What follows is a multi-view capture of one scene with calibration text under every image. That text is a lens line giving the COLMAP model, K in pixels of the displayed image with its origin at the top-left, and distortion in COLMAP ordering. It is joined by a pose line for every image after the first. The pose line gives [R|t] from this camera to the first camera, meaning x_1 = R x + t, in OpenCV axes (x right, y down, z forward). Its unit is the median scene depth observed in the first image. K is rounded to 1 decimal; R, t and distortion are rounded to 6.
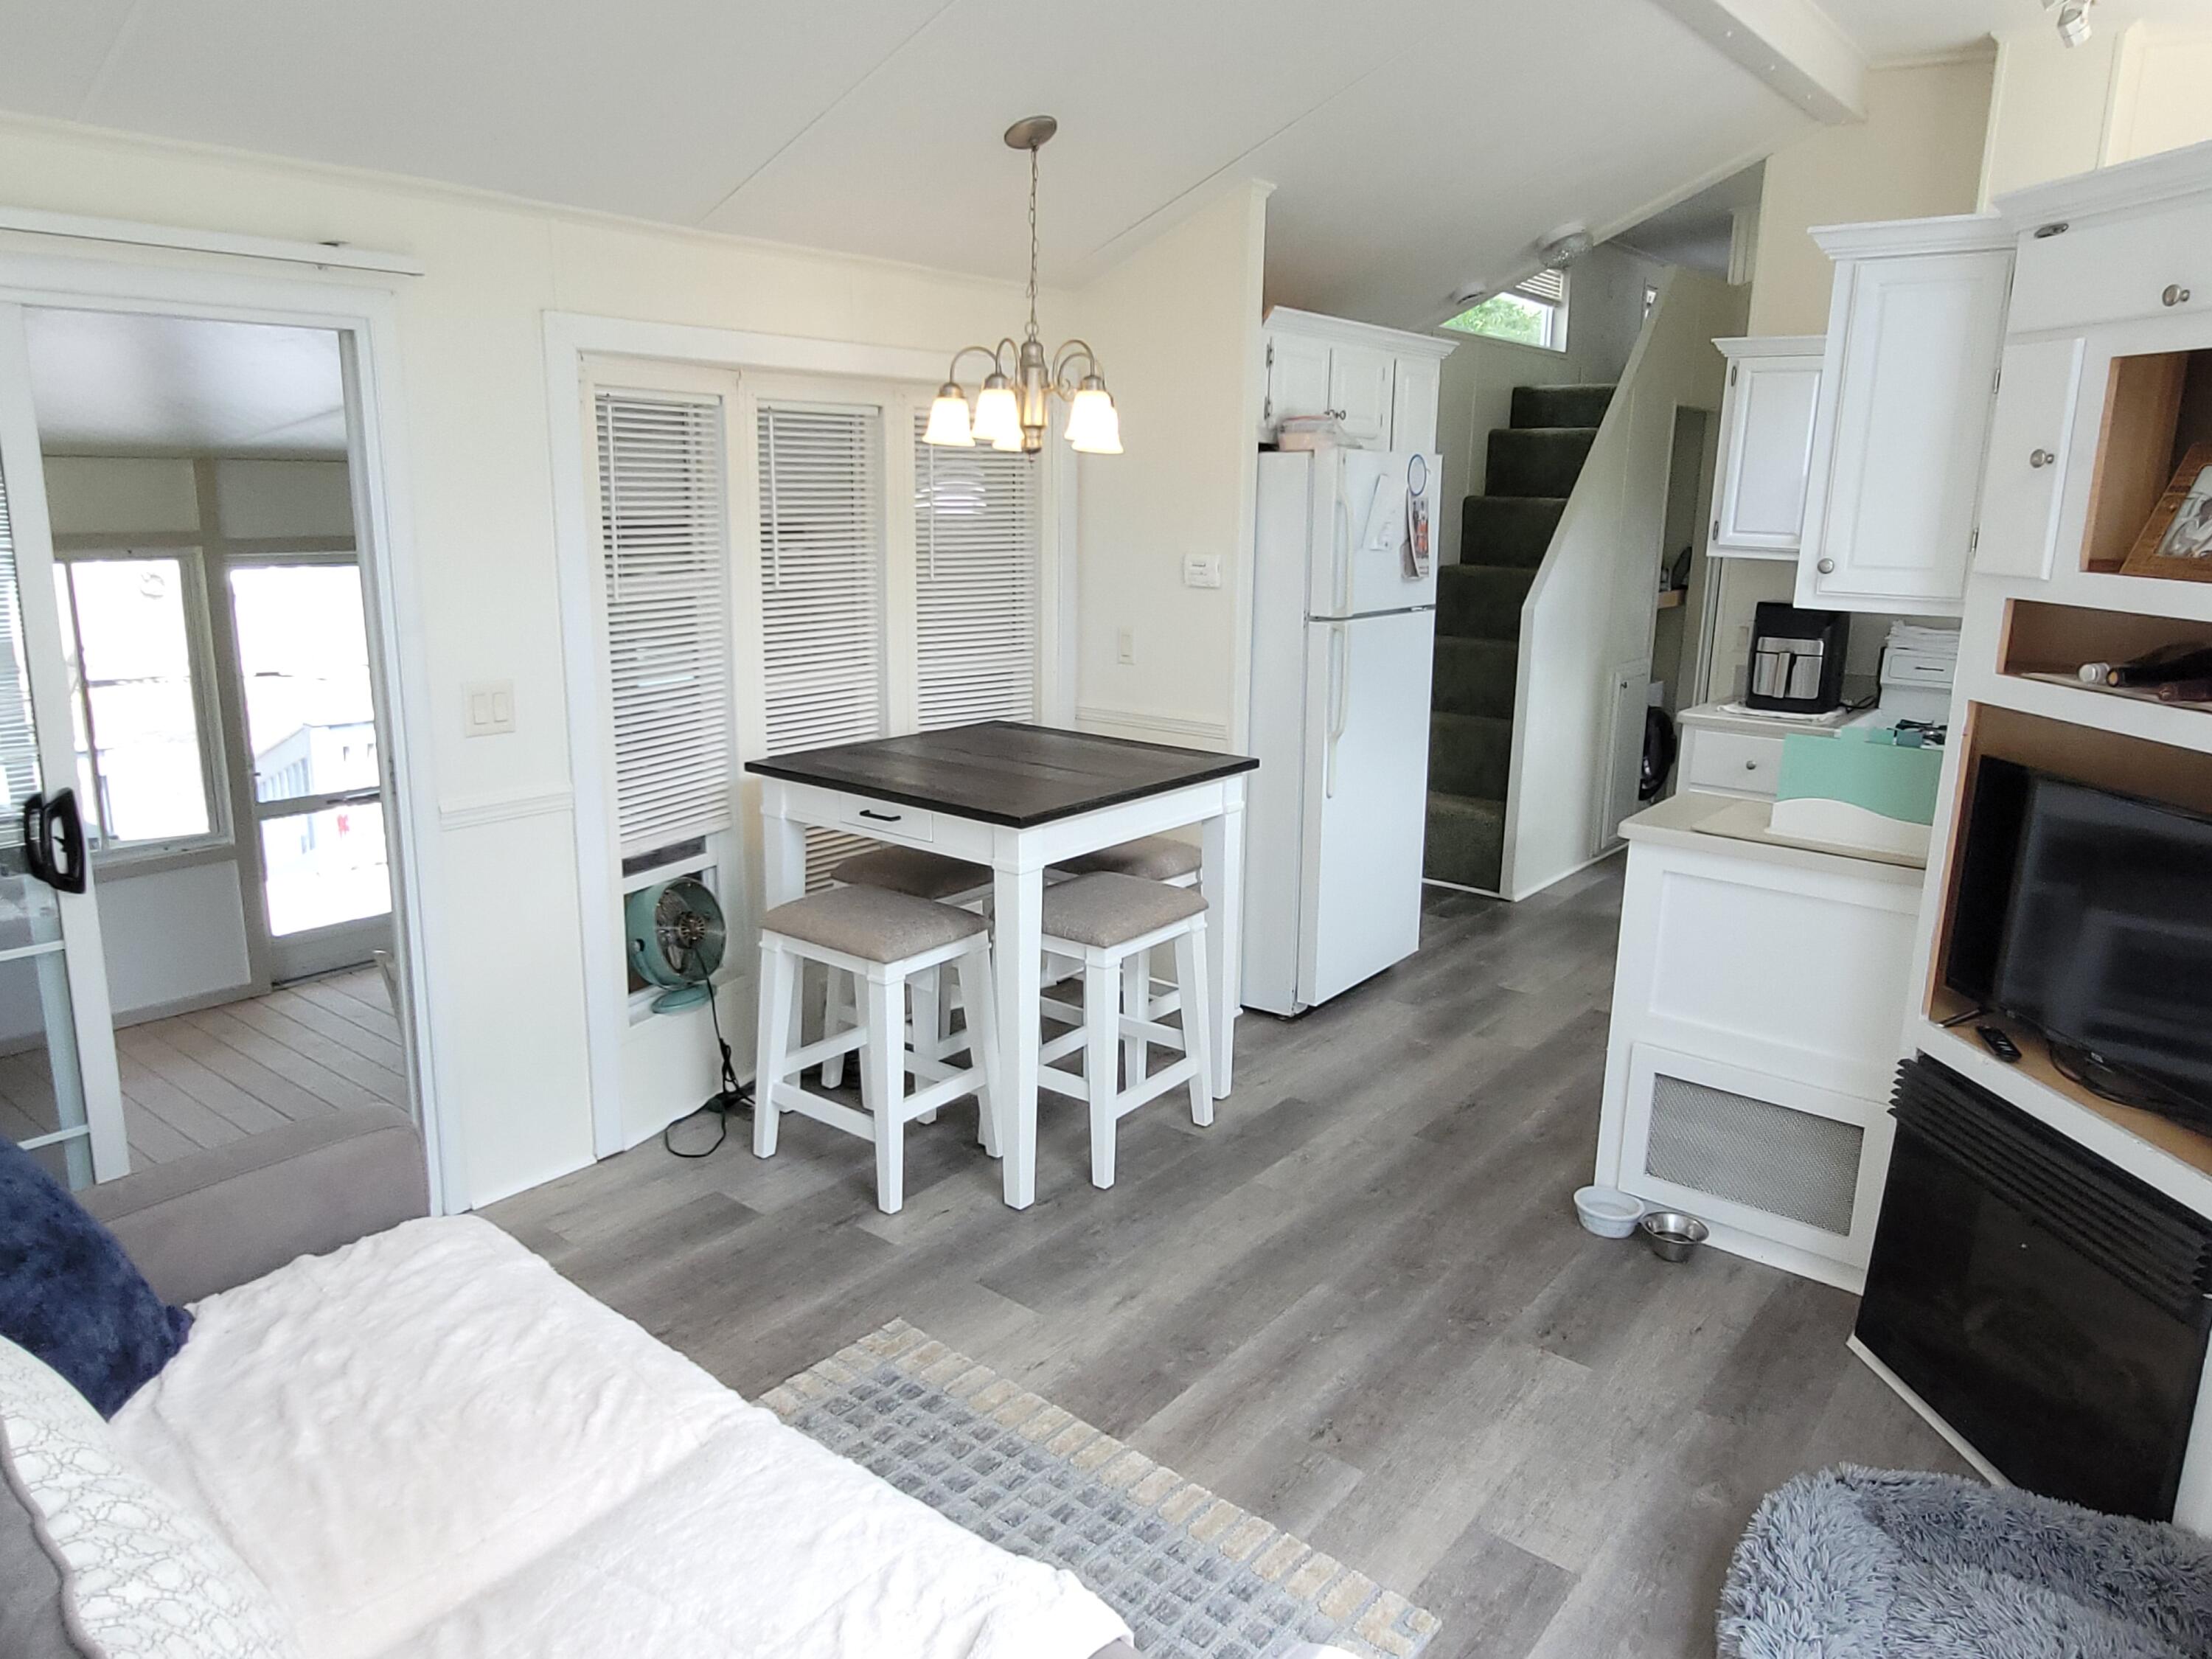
lens RADIAL K [[1469.1, 0, 1106.0], [0, 1469.1, 827.4], [0, 0, 1]] dist [0.010107, -0.005872]
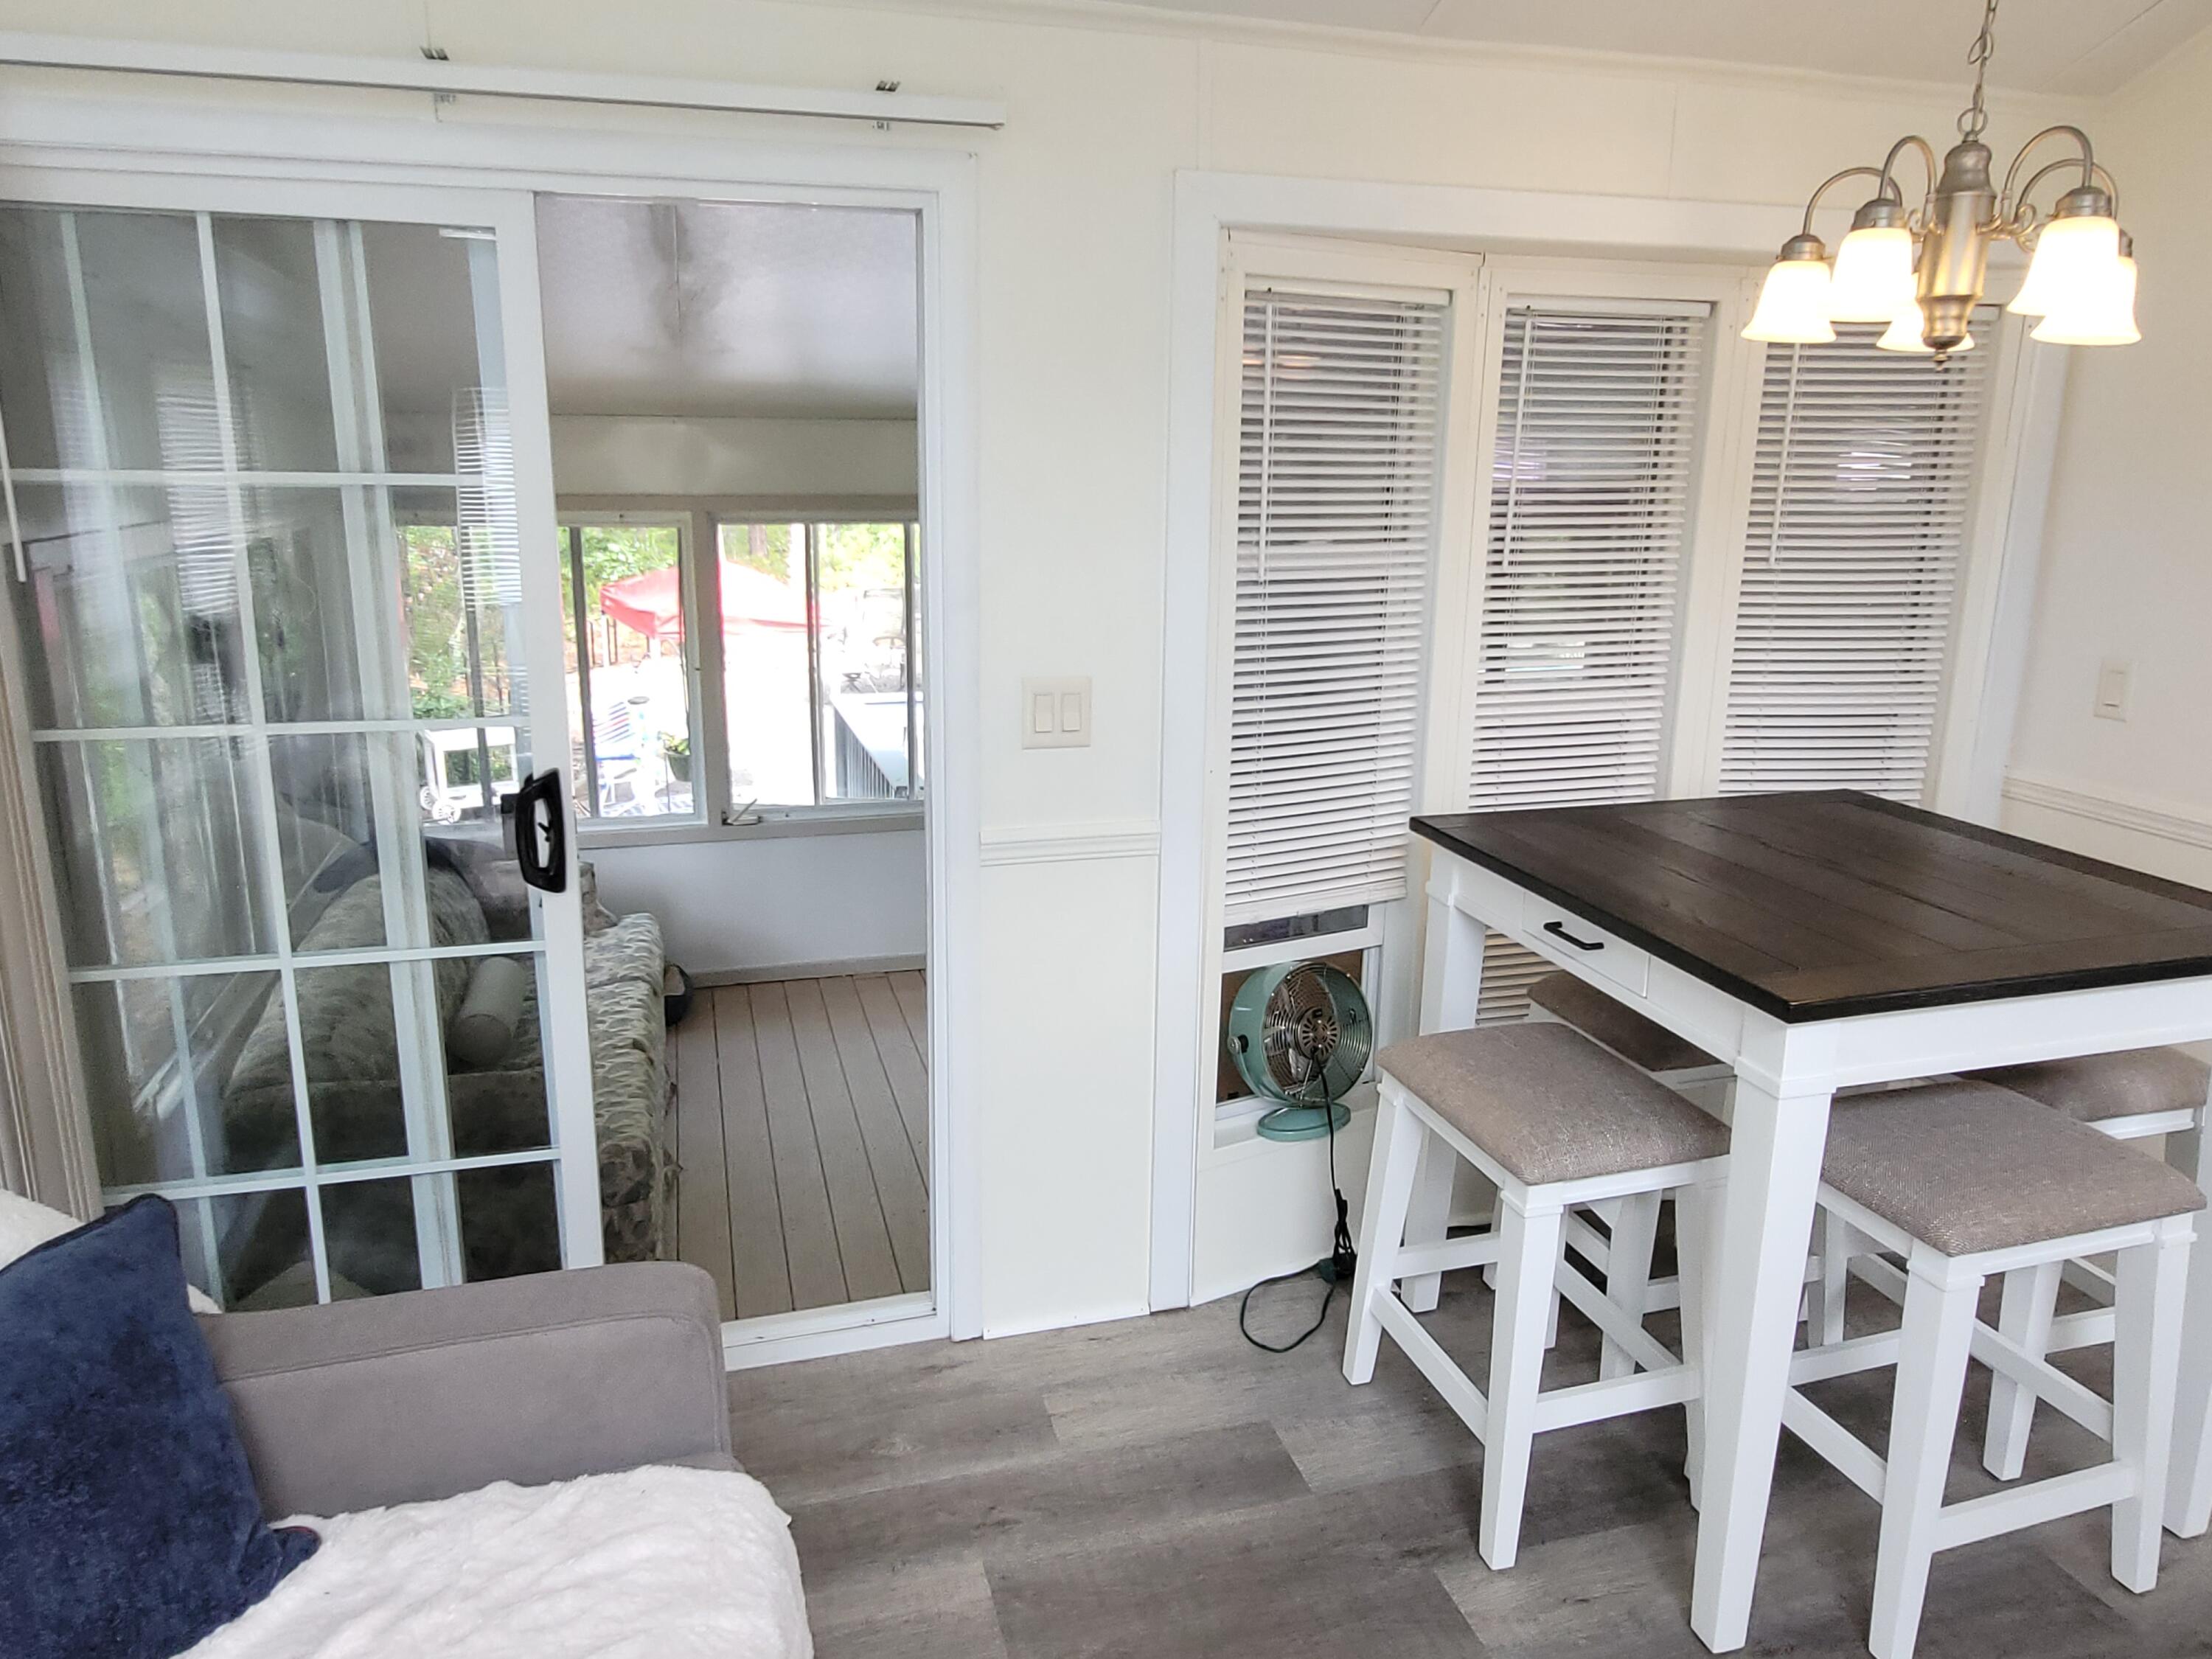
lens RADIAL K [[1469.1, 0, 1096.7], [0, 1469.1, 808.9], [0, 0, 1]] dist [0.010107, -0.005872]
pose [[0.814507, 0.128915, -0.565650, 0.027829], [-0.129828, 0.990775, 0.038857, -0.057385], [0.565441, 0.041788, 0.823729, 0.349946]]
